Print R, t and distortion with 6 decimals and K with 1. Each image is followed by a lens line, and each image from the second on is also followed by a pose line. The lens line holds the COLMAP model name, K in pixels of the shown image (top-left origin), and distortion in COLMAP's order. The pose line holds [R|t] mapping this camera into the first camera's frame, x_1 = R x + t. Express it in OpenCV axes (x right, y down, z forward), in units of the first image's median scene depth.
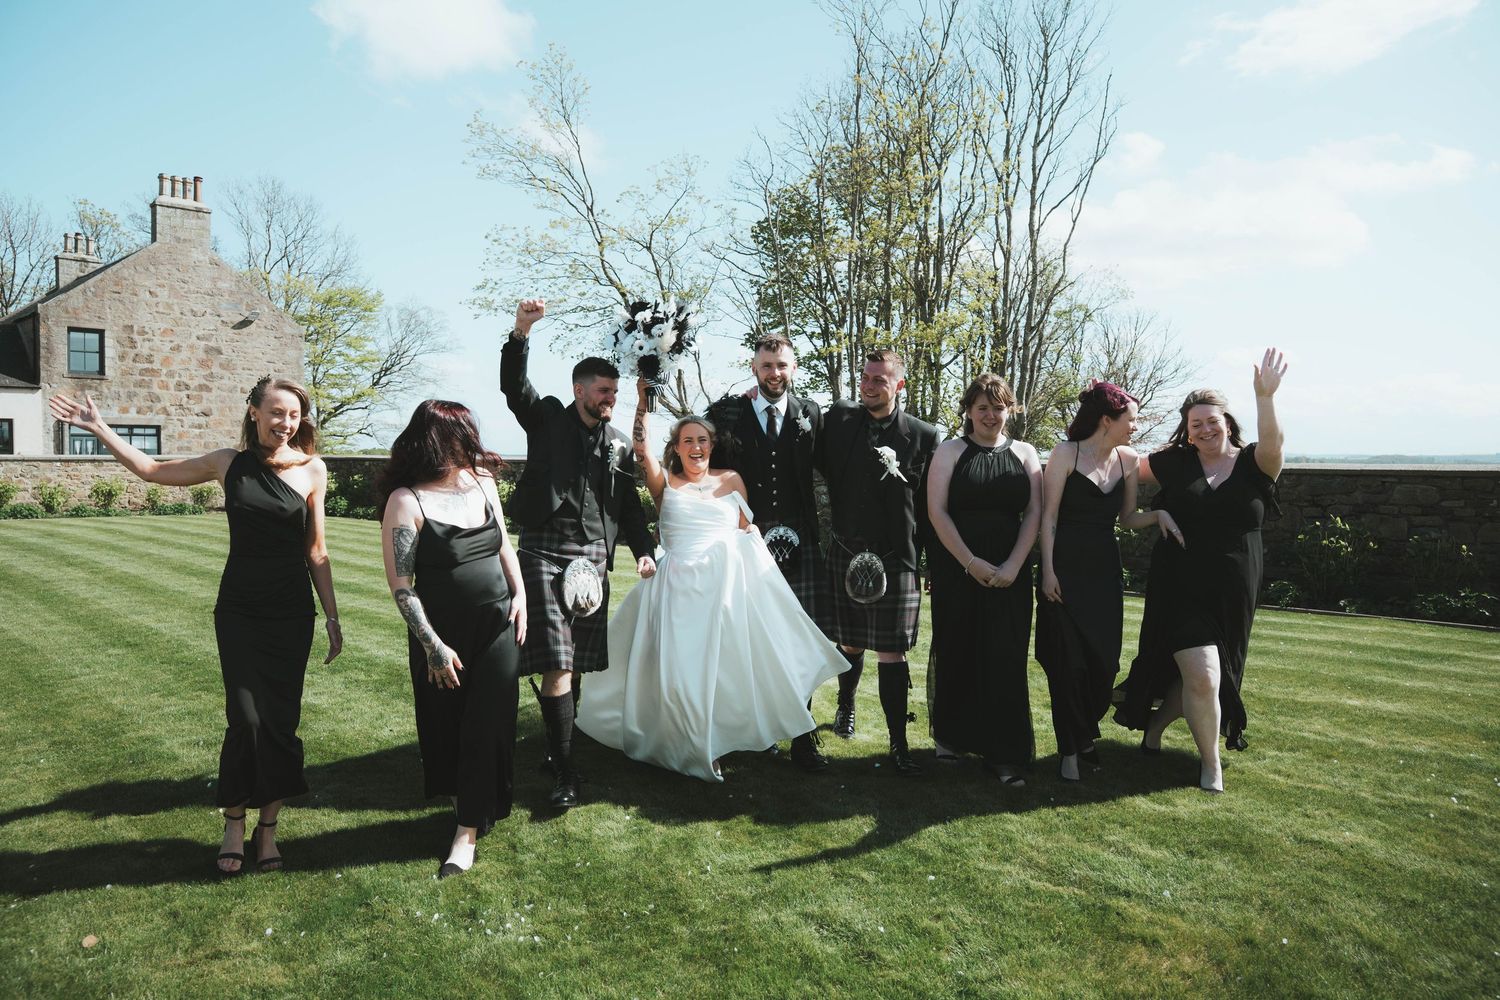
lens RADIAL K [[1062.6, 0, 750.0], [0, 1062.6, 500.0], [0, 0, 1]] dist [-0.167485, 0.143194]
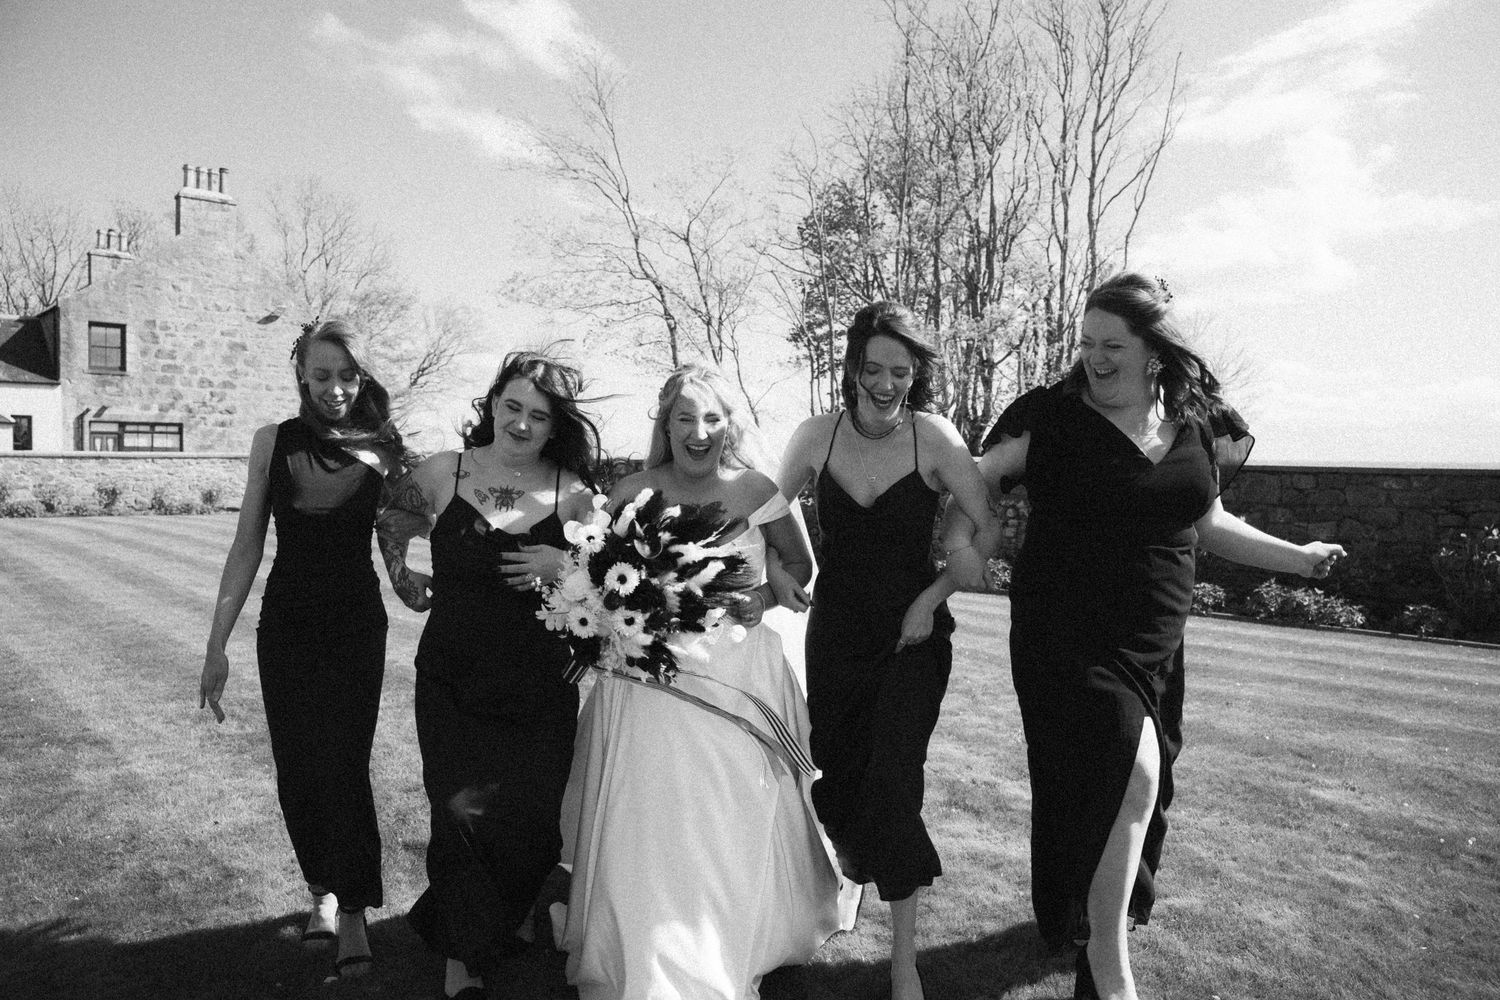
lens RADIAL K [[1062.6, 0, 750.0], [0, 1062.6, 500.0], [0, 0, 1]] dist [-0.167485, 0.143194]
pose [[0.998955, 0.006900, -0.045184, 0.006382], [-0.007134, 0.999962, -0.005034, 0.001085], [0.045147, 0.005351, 0.998966, 0.048092]]
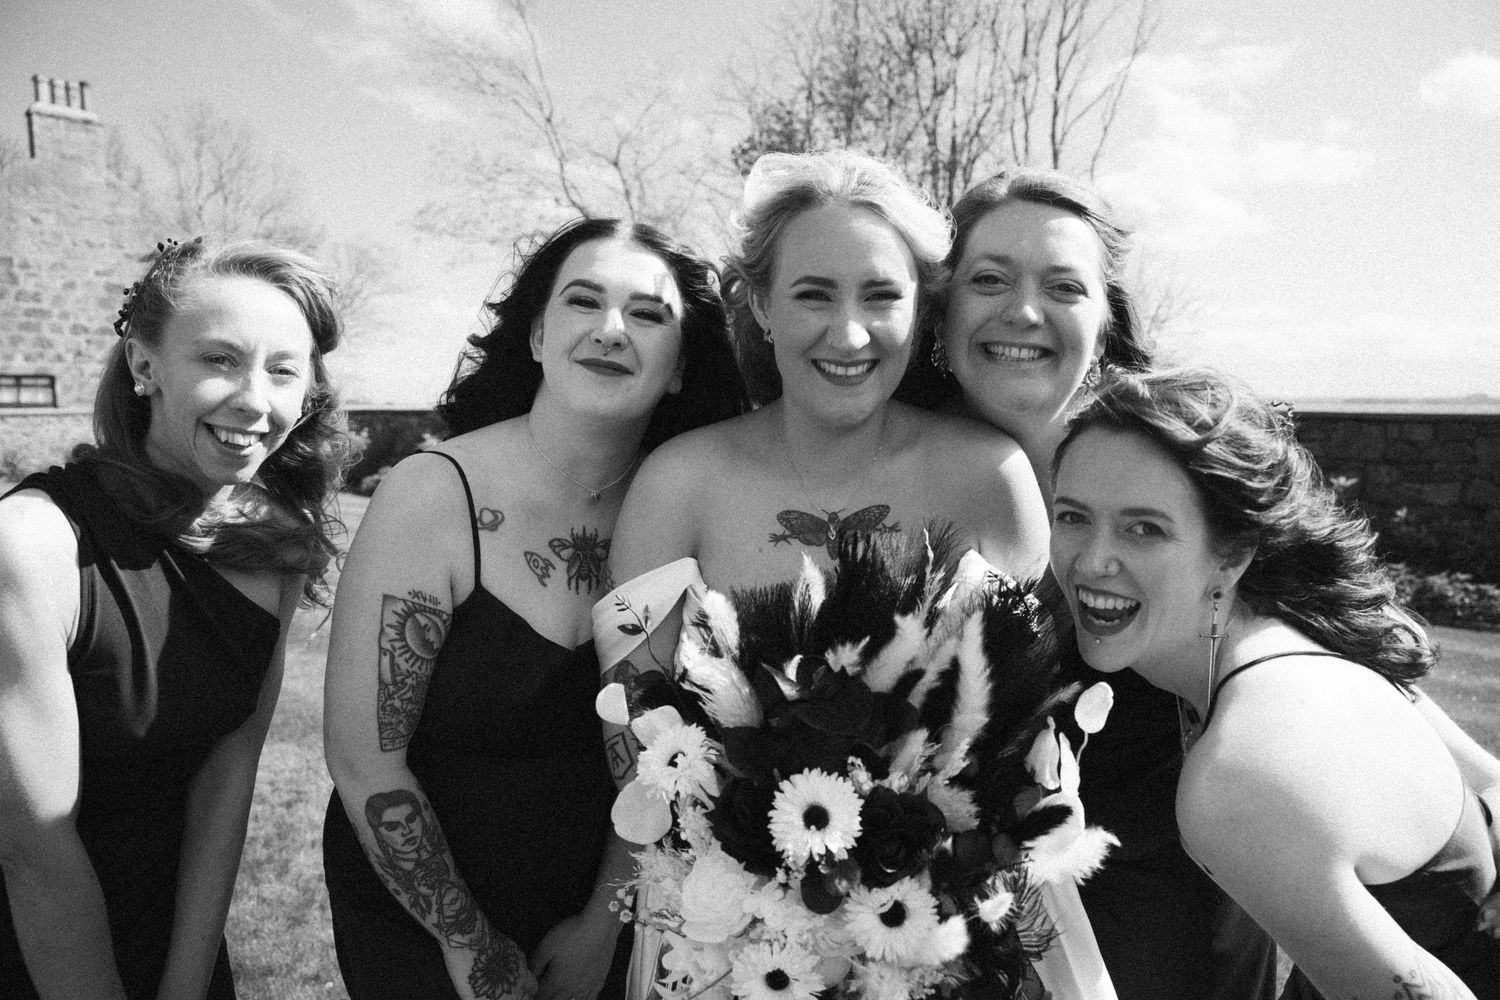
lens RADIAL K [[1062.6, 0, 750.0], [0, 1062.6, 500.0], [0, 0, 1]] dist [-0.167485, 0.143194]
pose [[0.999772, -0.011315, 0.018102, -0.003932], [0.010379, 0.998644, 0.051015, -0.004551], [-0.018655, -0.050815, 0.998534, 0.117567]]
